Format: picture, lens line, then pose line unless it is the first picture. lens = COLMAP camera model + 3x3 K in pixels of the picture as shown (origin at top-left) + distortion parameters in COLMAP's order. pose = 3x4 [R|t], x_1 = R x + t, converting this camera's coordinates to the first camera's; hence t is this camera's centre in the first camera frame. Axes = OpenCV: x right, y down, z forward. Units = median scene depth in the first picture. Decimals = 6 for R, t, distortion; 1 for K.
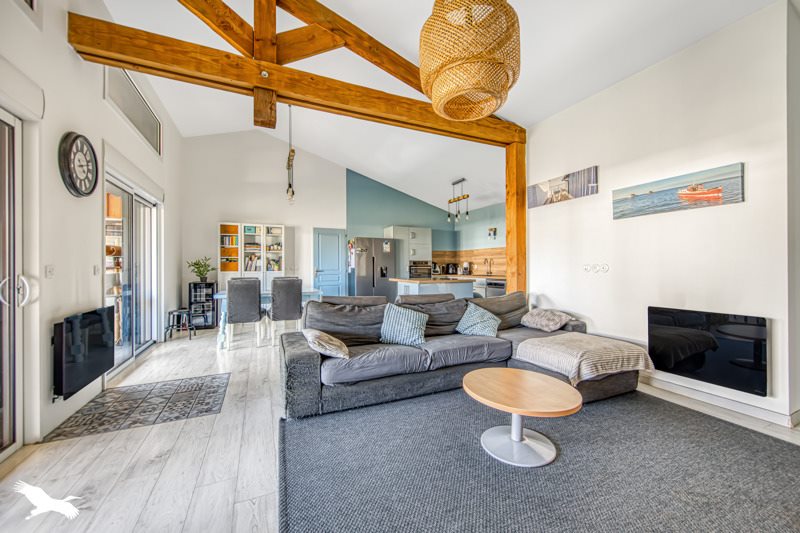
lens RADIAL K [[317.1, 0, 400.9], [0, 317.1, 266.4], [0, 0, 1]] dist [-0.000050, 0.000000]
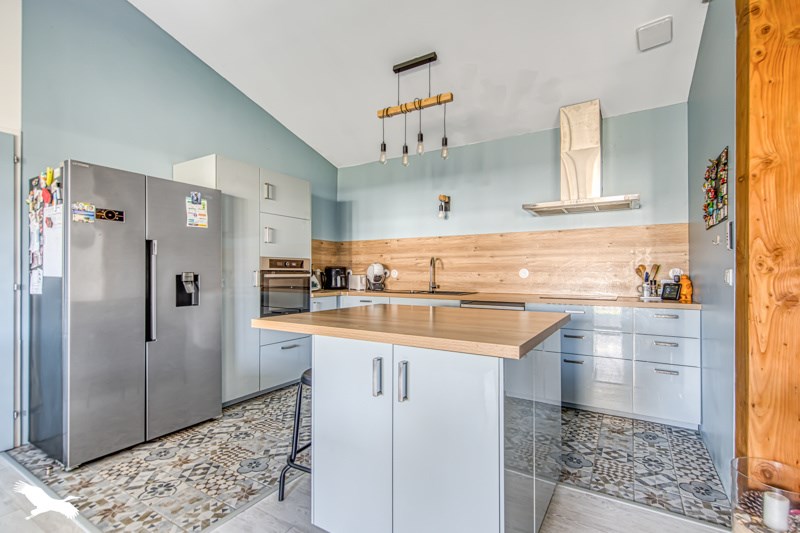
lens RADIAL K [[367.0, 0, 404.4], [0, 367.0, 273.2], [0, 0, 1]] dist [0.004211, -0.000144]
pose [[0.811736, 0.006646, 0.583987, -0.090118], [-0.007403, 0.999972, -0.001090, 0.000212], [-0.583978, -0.003438, 0.811762, 0.559126]]
